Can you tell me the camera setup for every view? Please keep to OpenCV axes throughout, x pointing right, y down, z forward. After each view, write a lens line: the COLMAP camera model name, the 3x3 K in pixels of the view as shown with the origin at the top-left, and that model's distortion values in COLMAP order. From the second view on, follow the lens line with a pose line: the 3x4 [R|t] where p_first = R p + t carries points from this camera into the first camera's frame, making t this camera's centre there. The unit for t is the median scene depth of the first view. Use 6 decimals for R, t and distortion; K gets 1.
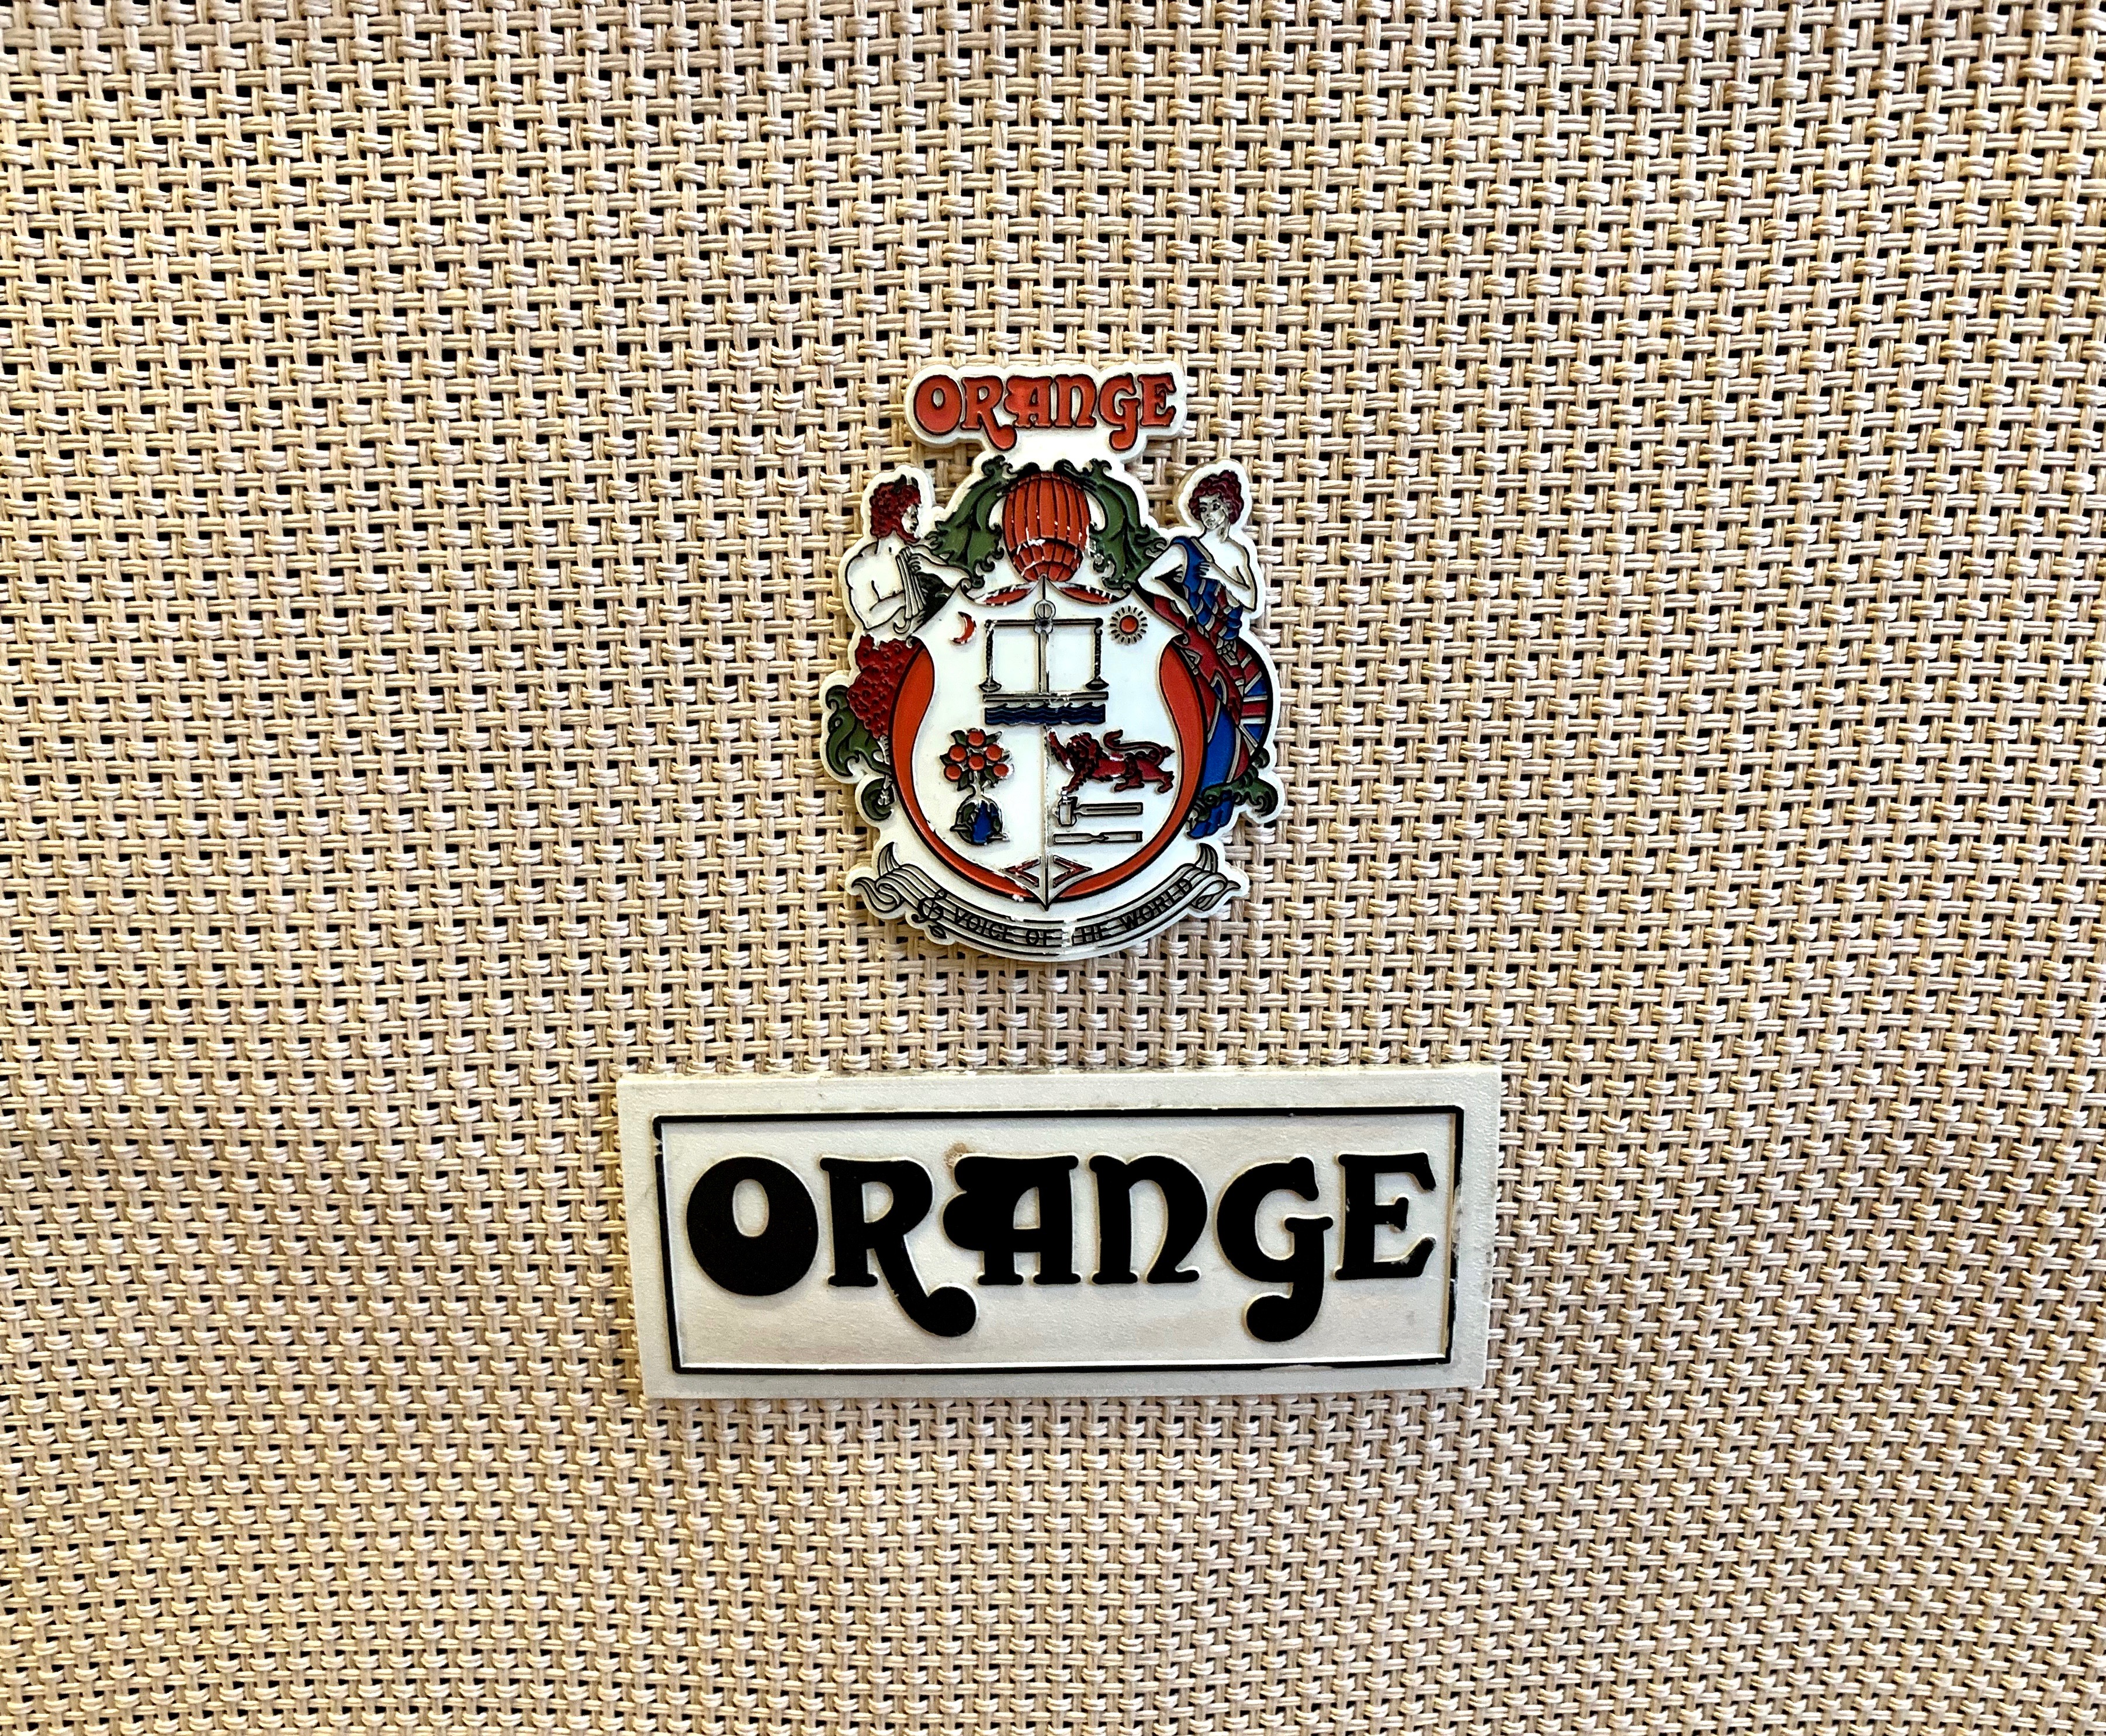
lens RADIAL K [[1808.0, 0, 1053.0], [0, 1808.0, 868.0], [0, 0, 1]] dist [0.106494, -0.245243]
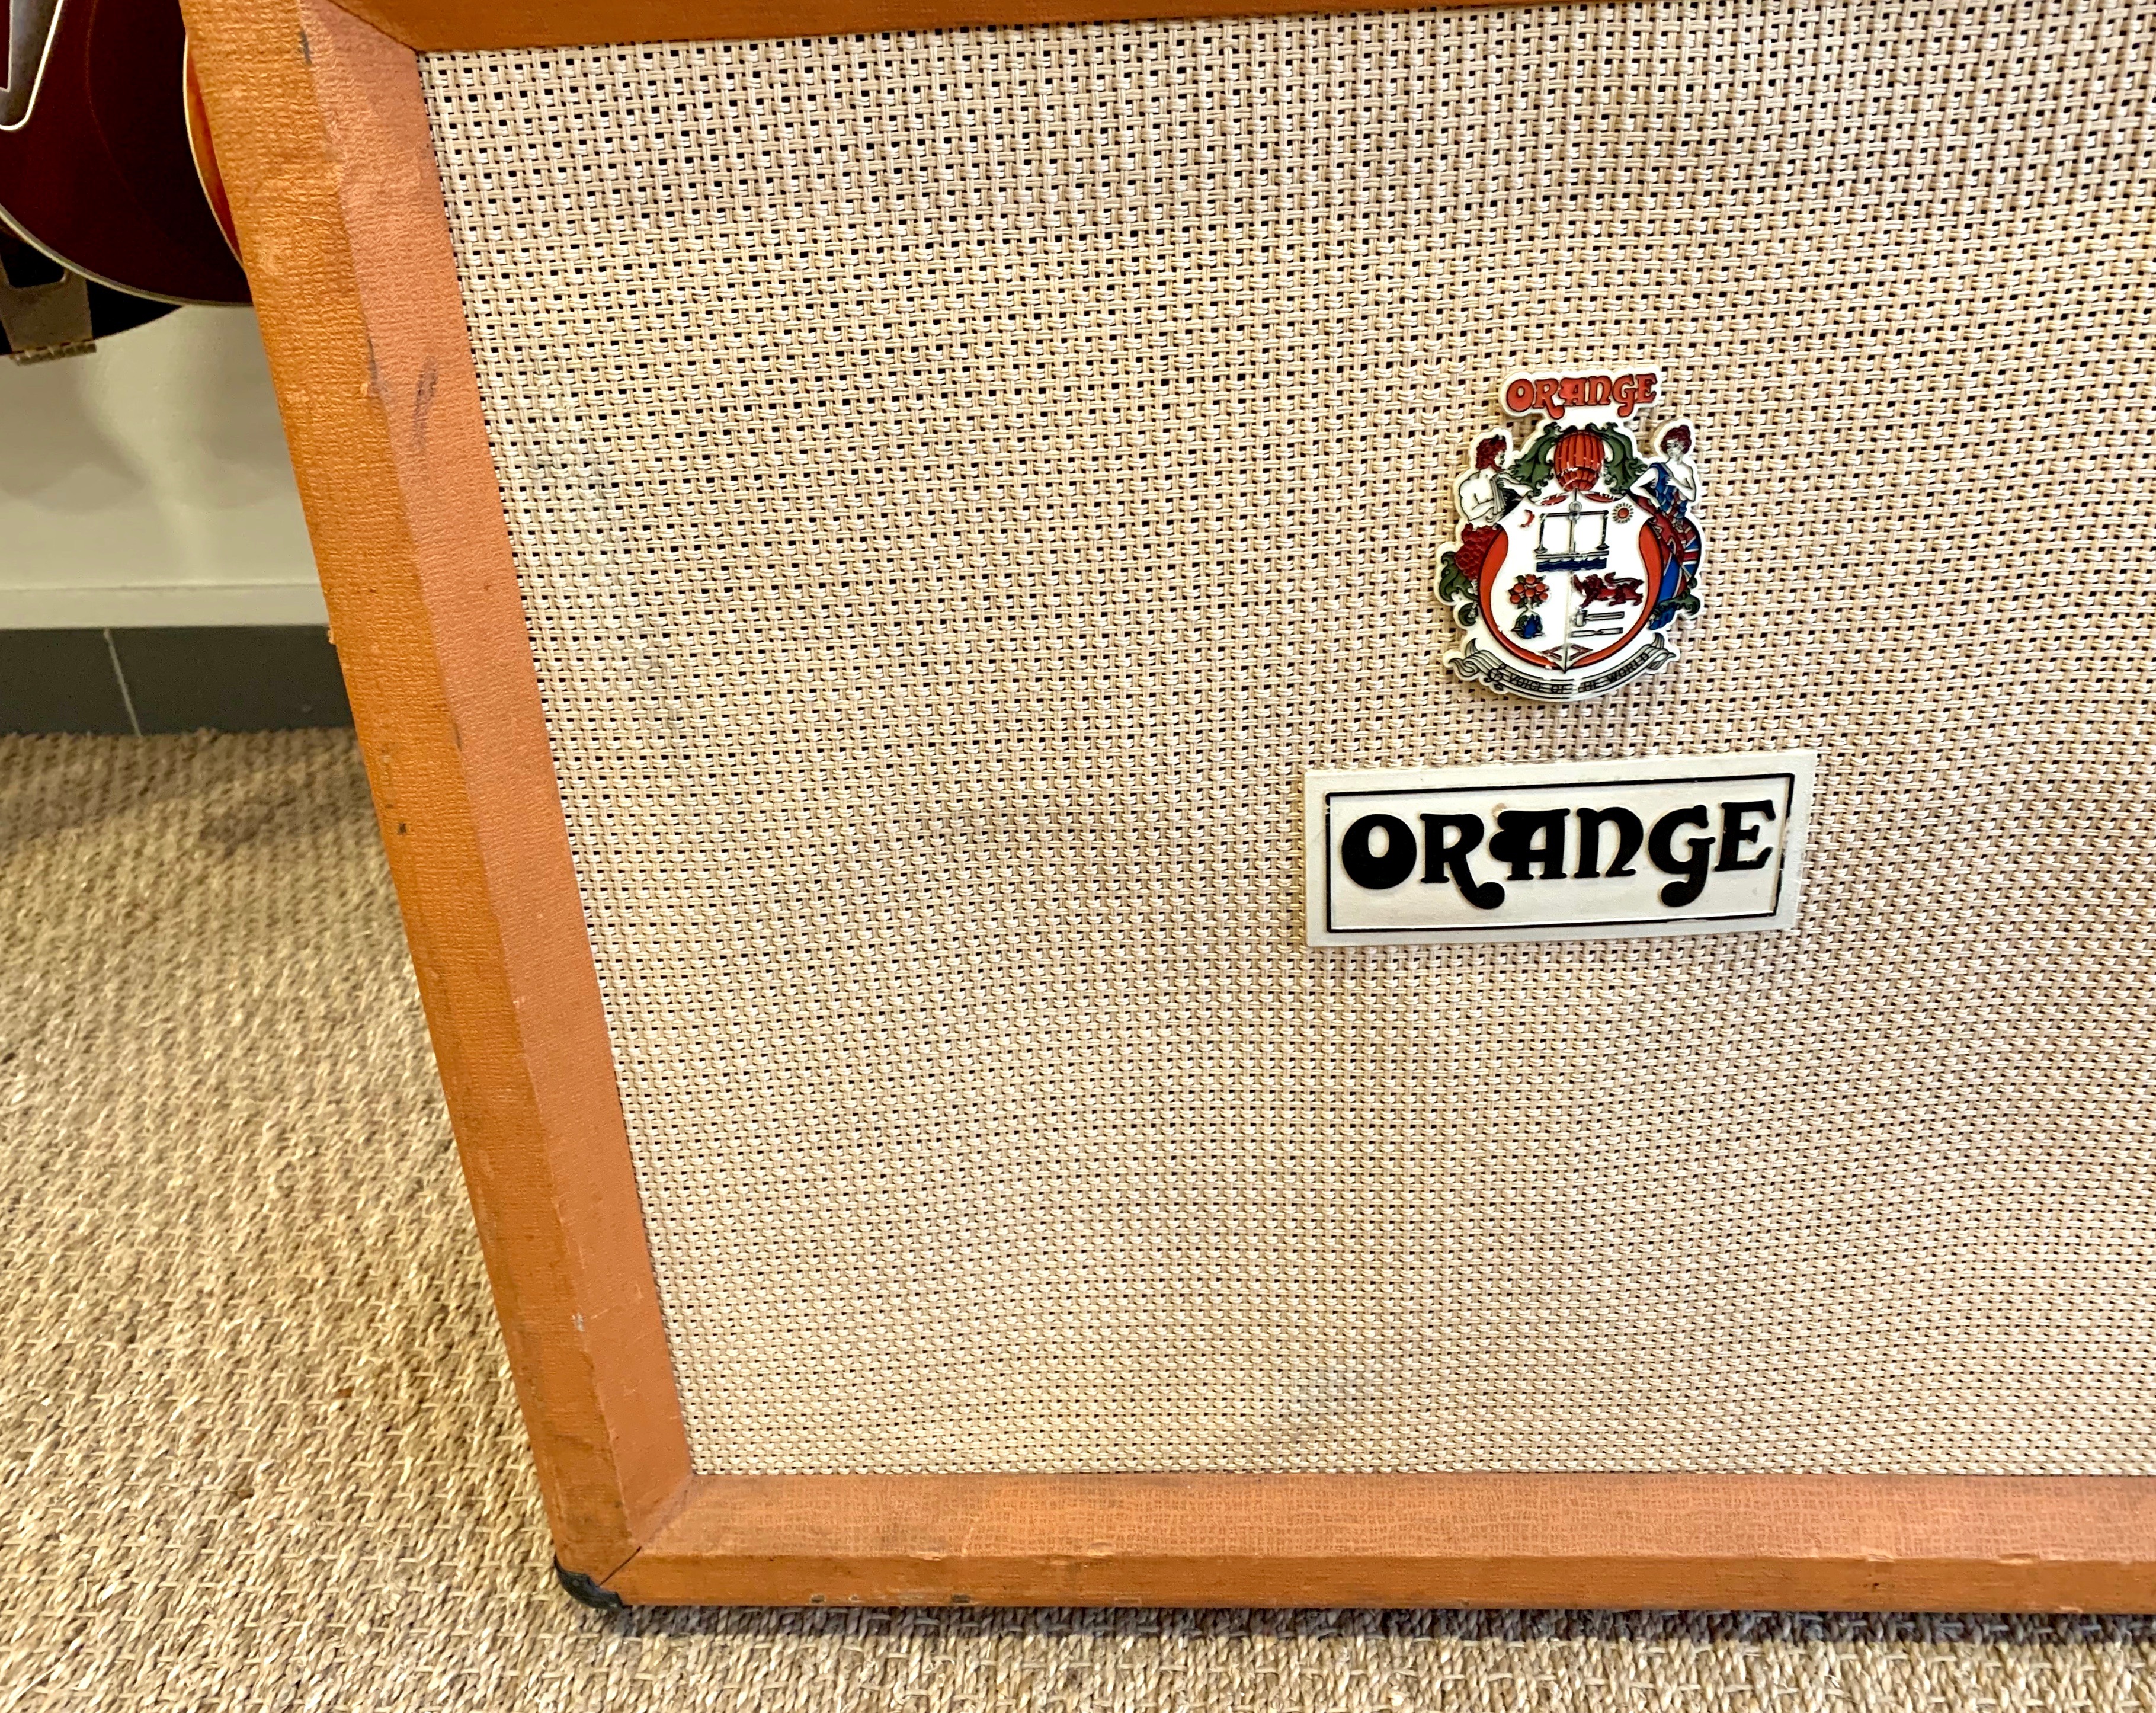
lens RADIAL K [[1796.3, 0, 998.4], [0, 1796.3, 858.7], [0, 0, 1]] dist [0.034289, -0.104539]
pose [[0.996681, -0.027688, -0.076553, -0.426459], [0.041715, 0.981242, 0.188211, -0.153597], [0.069906, -0.190780, 0.979141, -0.806023]]
